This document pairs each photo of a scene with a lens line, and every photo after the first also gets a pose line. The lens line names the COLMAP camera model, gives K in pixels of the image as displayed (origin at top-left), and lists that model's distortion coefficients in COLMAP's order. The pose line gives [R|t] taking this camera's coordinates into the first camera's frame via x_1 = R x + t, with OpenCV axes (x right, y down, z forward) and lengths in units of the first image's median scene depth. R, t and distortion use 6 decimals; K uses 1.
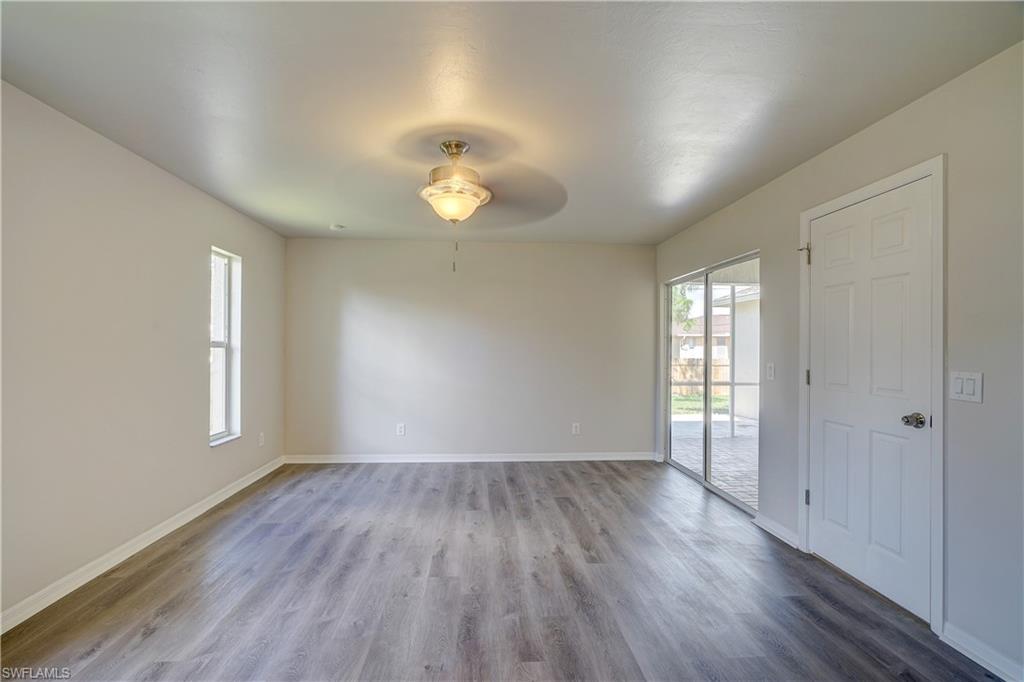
lens RADIAL K [[458.6, 0, 509.5], [0, 458.6, 346.5], [0, 0, 1]] dist [-0.008698, 0.003474]
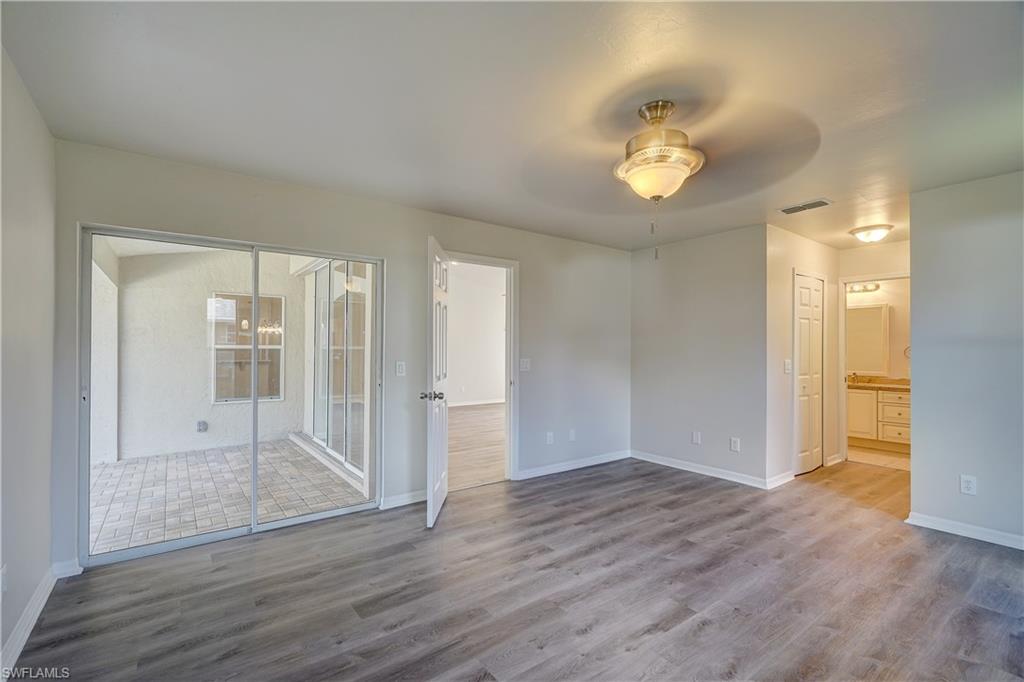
lens RADIAL K [[458.6, 0, 509.5], [0, 458.6, 346.5], [0, 0, 1]] dist [-0.008698, 0.003474]
pose [[-0.531996, -0.003999, 0.846738, -0.707816], [-0.007144, 0.999974, 0.000235, -0.004940], [-0.846717, -0.005924, -0.532011, 1.730934]]
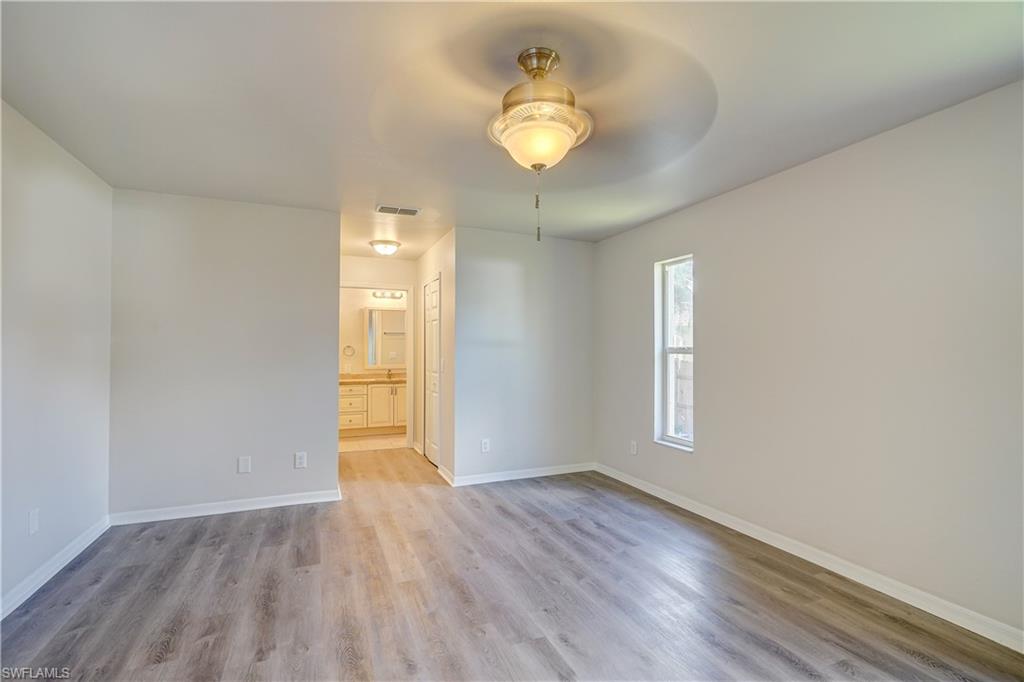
lens RADIAL K [[458.6, 0, 509.5], [0, 458.6, 346.5], [0, 0, 1]] dist [-0.008698, 0.003474]
pose [[-0.946795, -0.012345, -0.321601, 0.144551], [-0.009502, 0.999901, -0.010409, 0.002089], [0.321698, -0.006799, -0.946818, 1.700823]]
